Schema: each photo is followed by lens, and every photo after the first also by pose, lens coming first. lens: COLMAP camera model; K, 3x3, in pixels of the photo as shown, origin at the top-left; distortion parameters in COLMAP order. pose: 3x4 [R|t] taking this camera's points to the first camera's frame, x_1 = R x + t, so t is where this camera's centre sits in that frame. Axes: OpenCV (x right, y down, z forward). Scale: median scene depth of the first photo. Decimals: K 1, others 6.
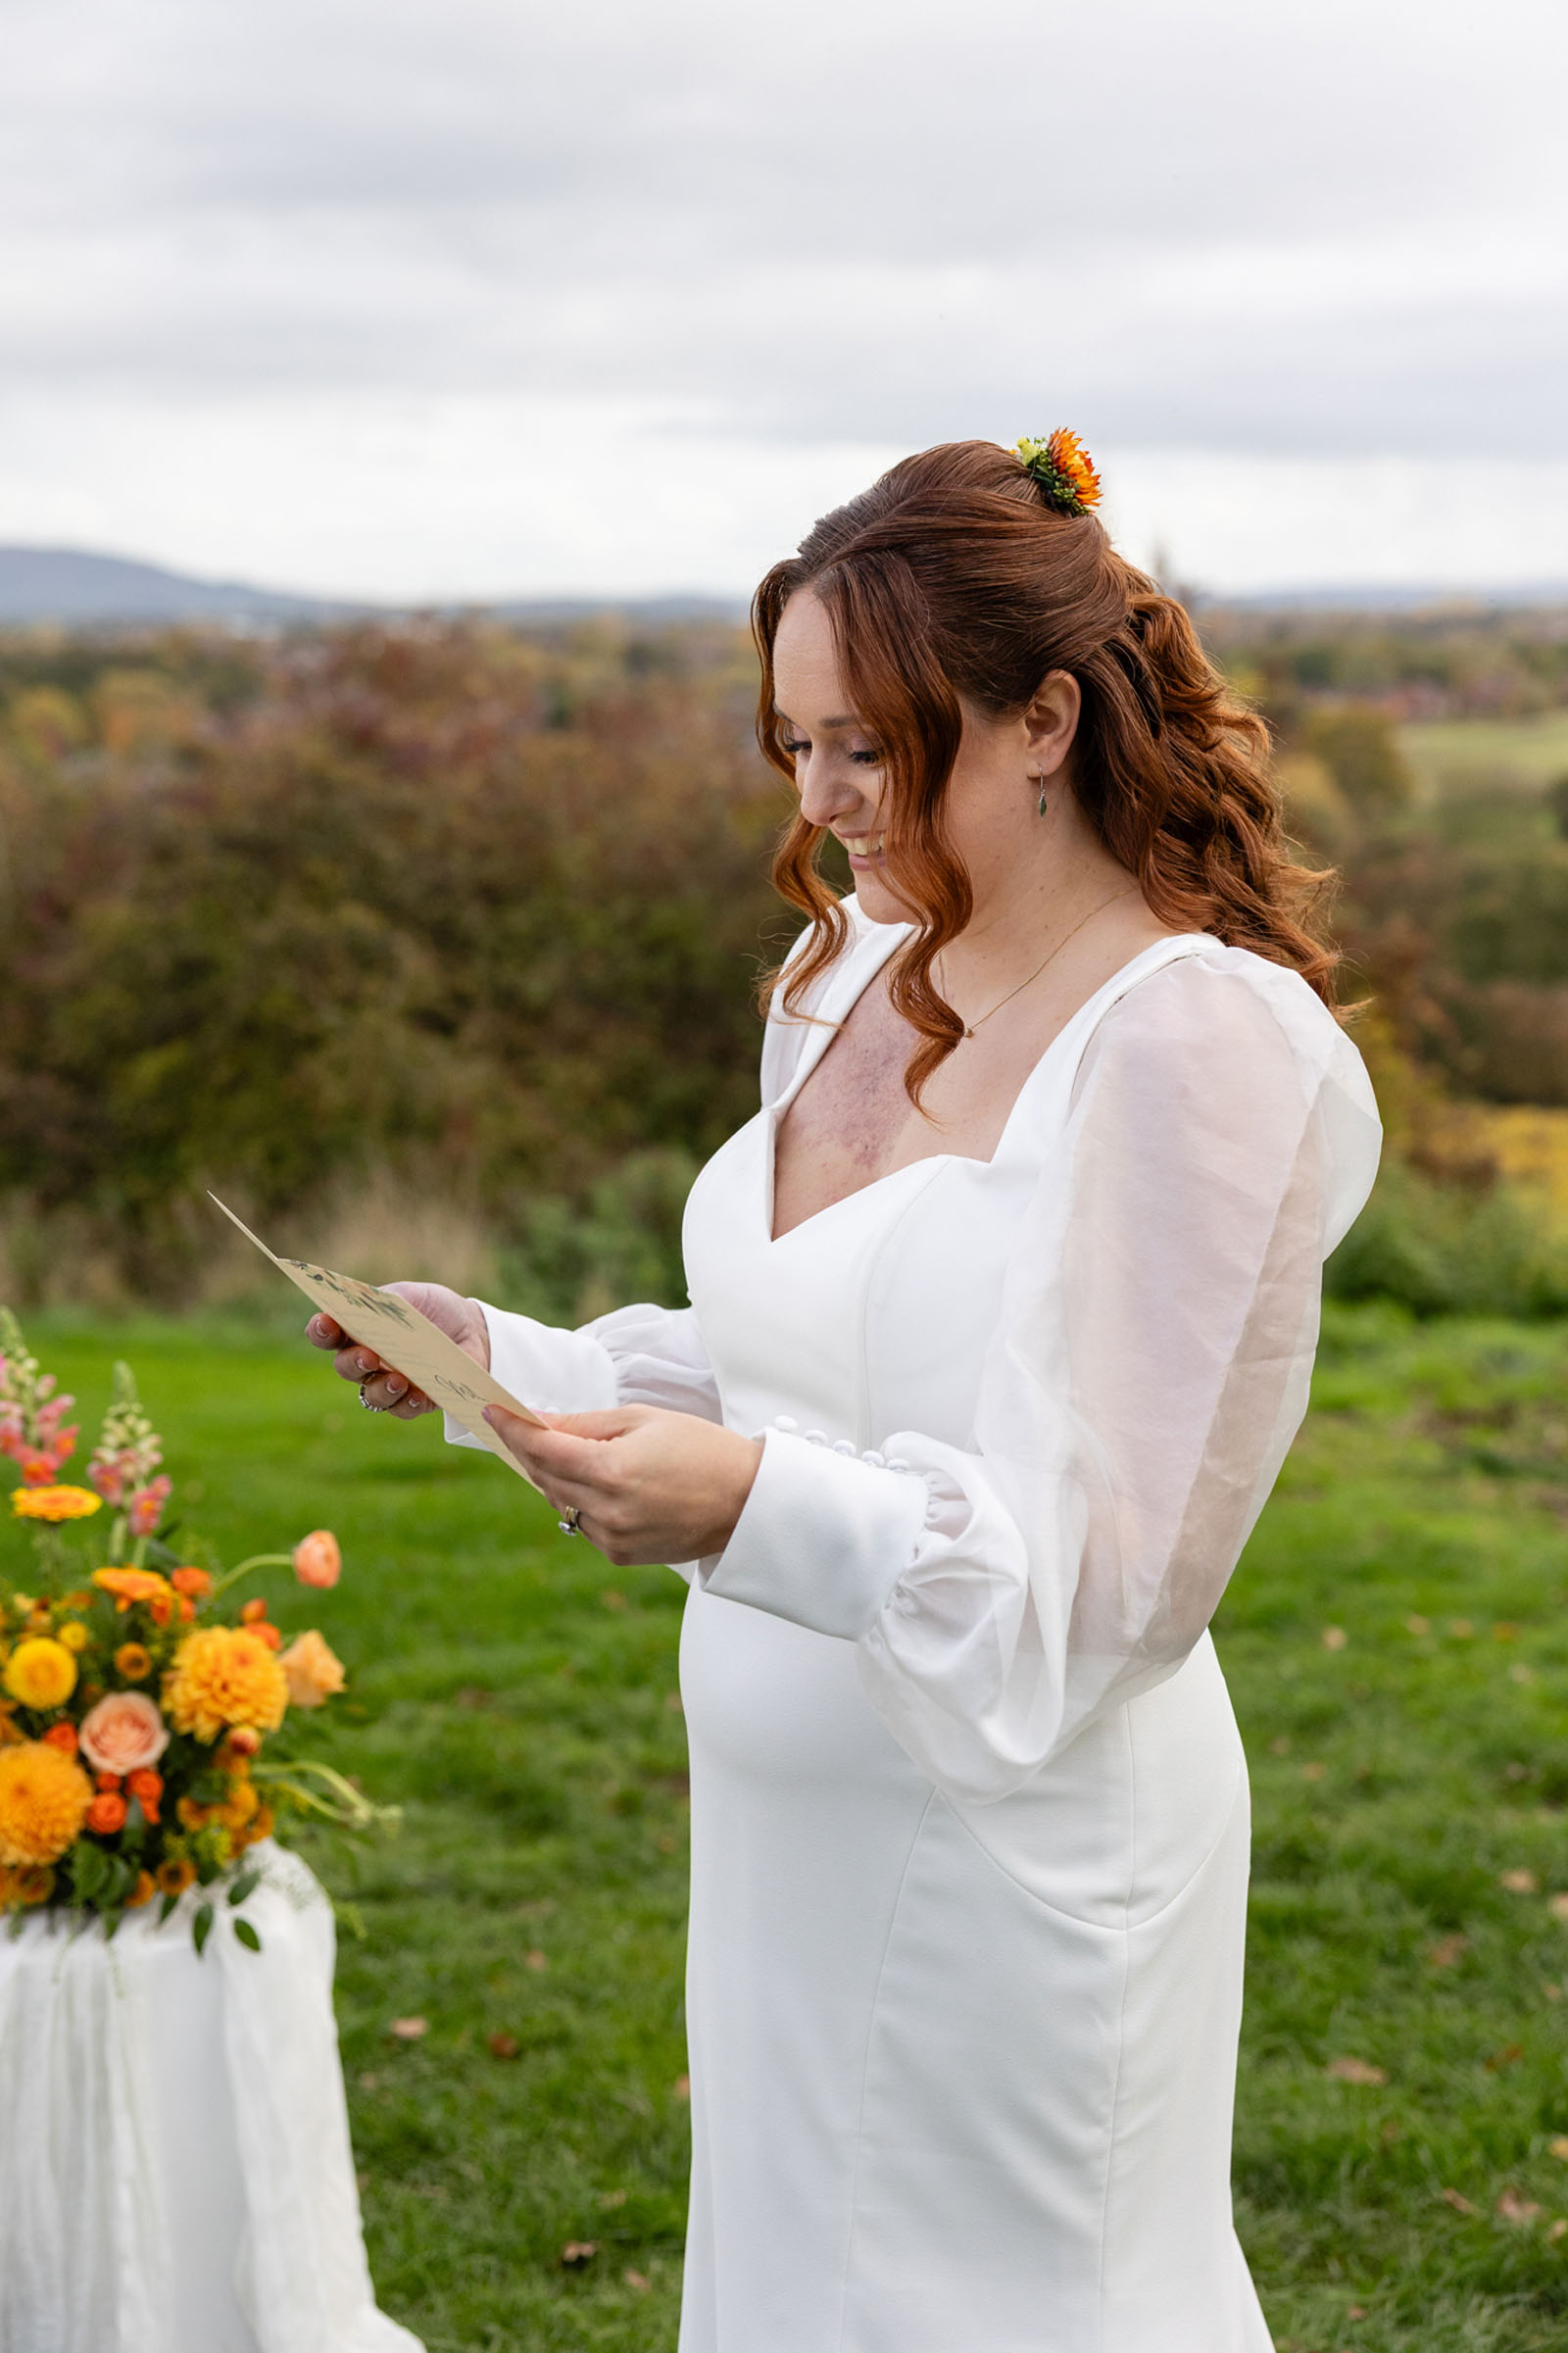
lens RADIAL K [[3516.8, 0, 784.0], [0, 3516.8, 1176.5], [0, 0, 1]] dist [0.038582, 0.045304]
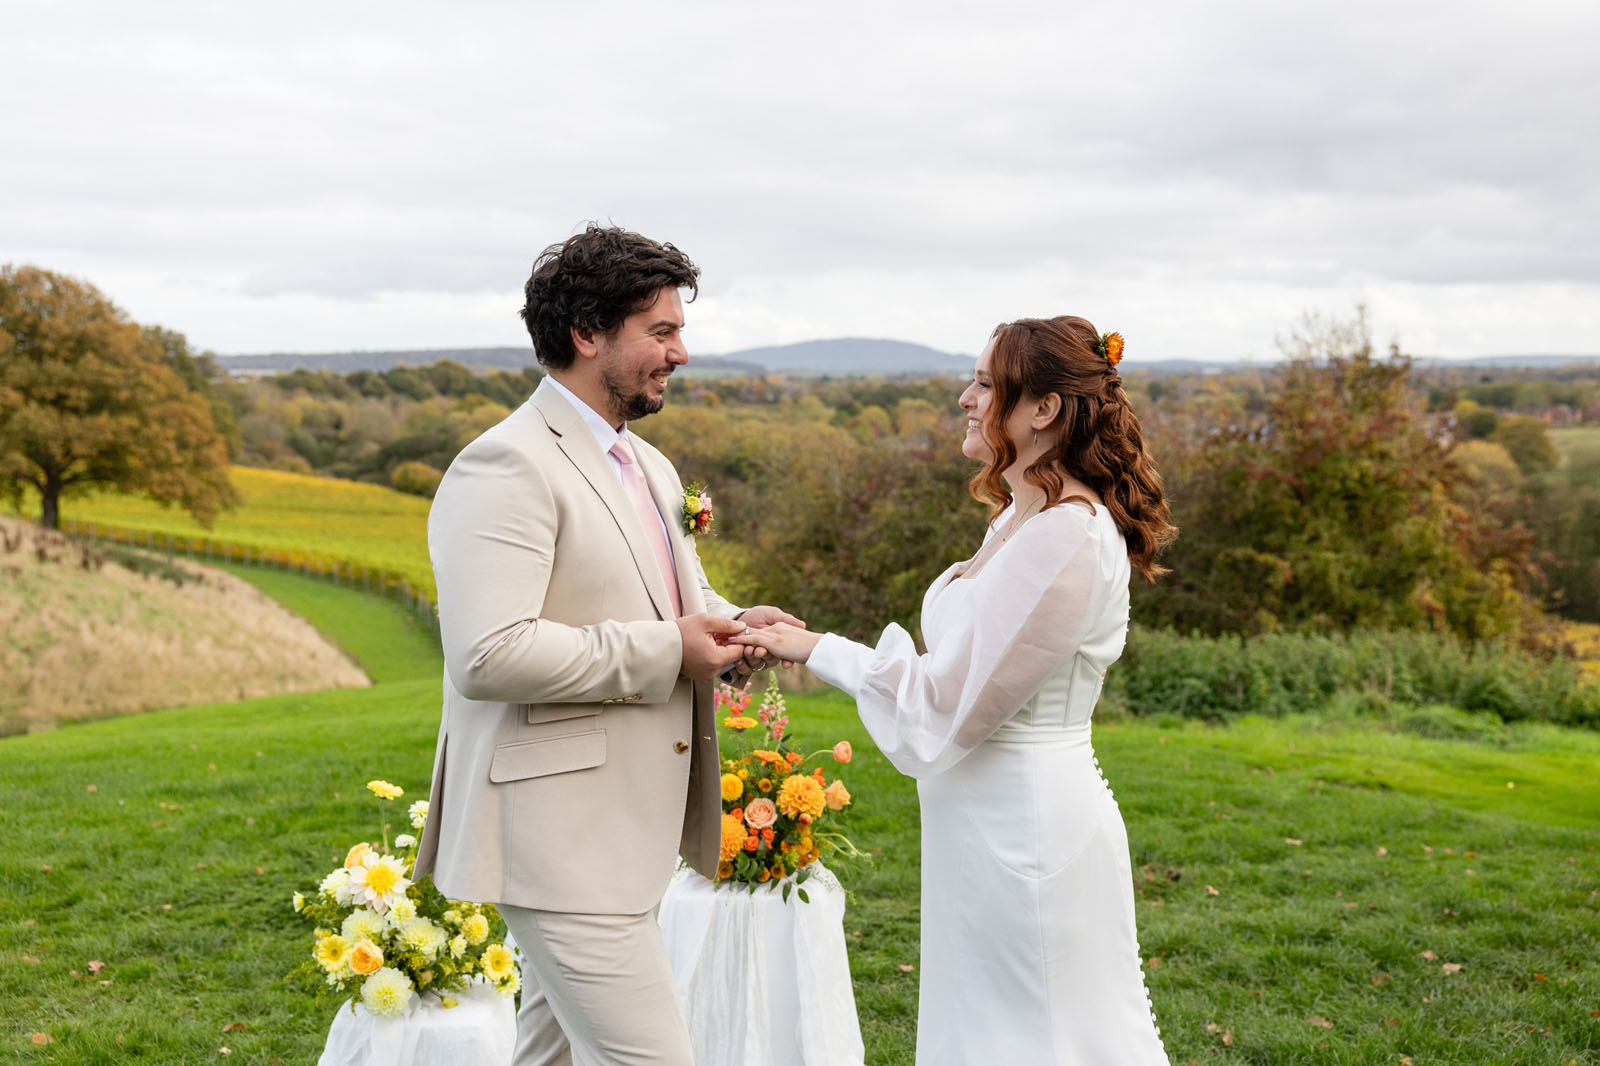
lens RADIAL K [[1704.8, 0, 823.7], [0, 1704.8, 493.2], [0, 0, 1]] dist [0.005360, 0.016426]
pose [[0.971443, 0.017849, -0.236603, 0.144265], [-0.038095, 0.995963, -0.081276, 0.025320], [0.234197, 0.087968, 0.968201, -0.205412]]
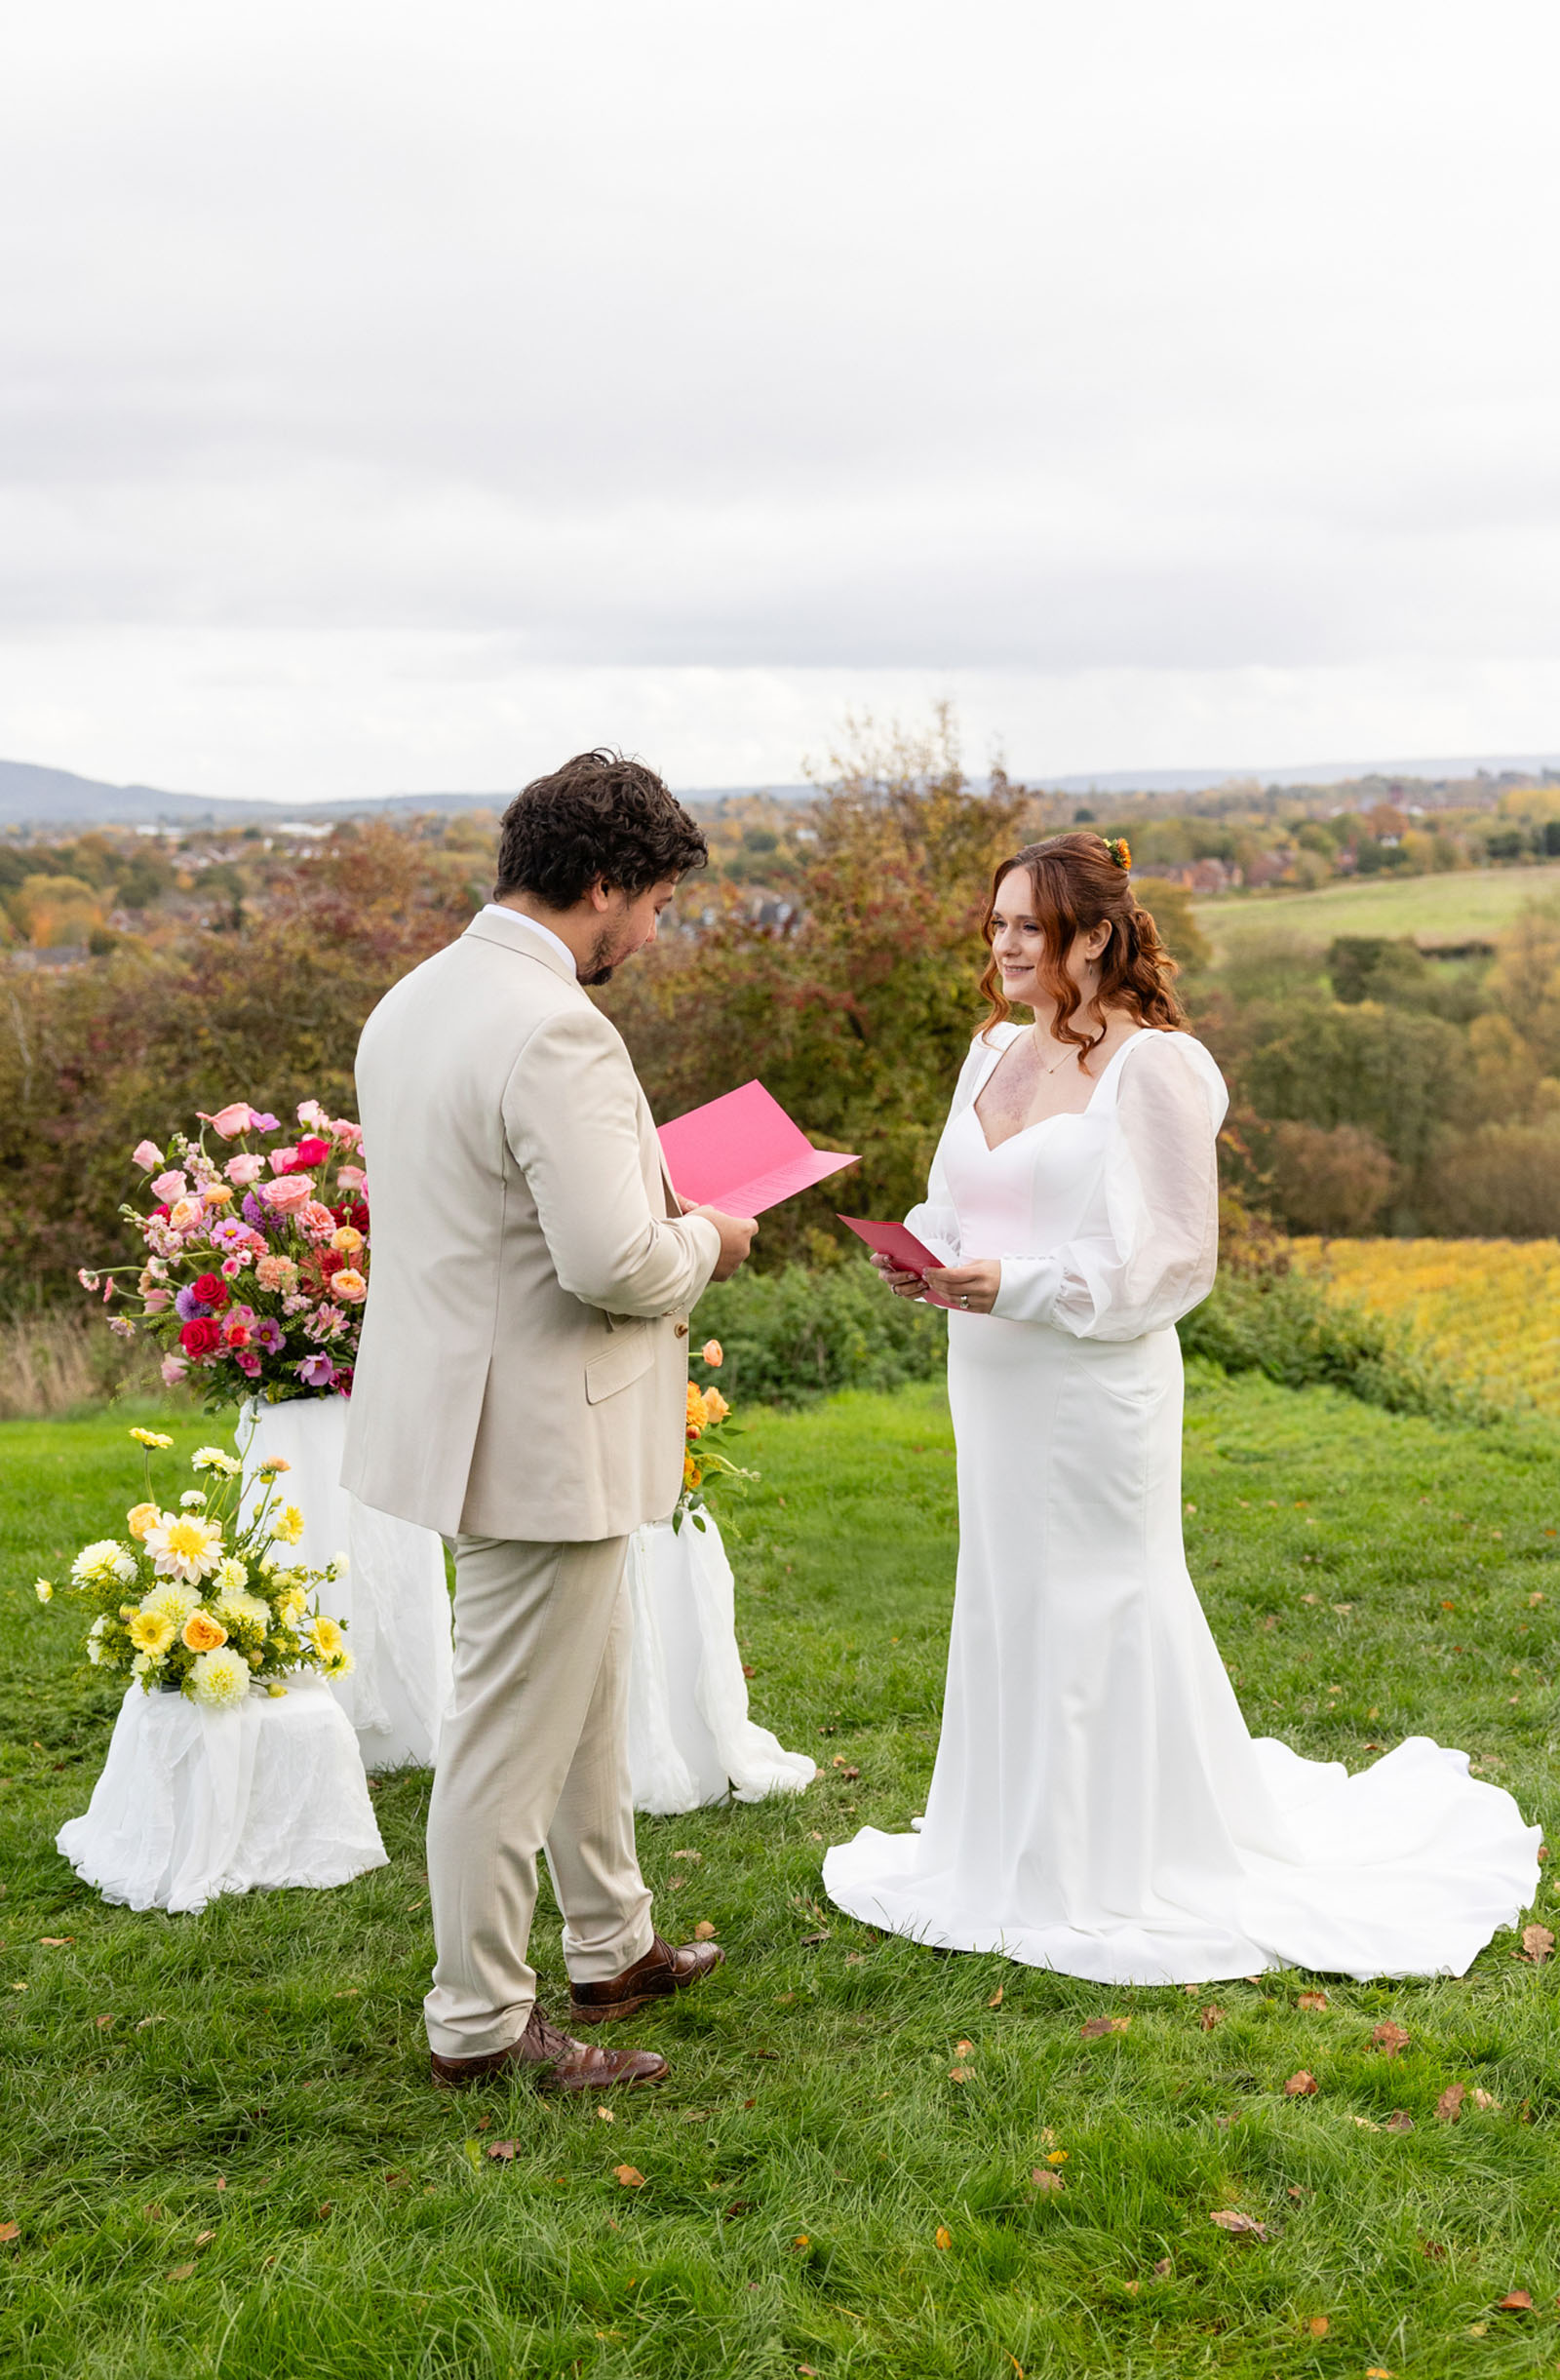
lens RADIAL K [[3347.1, 0, 780.0], [0, 3347.1, 1190.0], [0, 0, 1]] dist [0.018636, 0.028330]
pose [[0.998524, -0.023818, 0.048804, -0.192556], [0.025840, 0.998816, -0.041220, 0.099101], [-0.047765, 0.042421, 0.997957, -0.968455]]
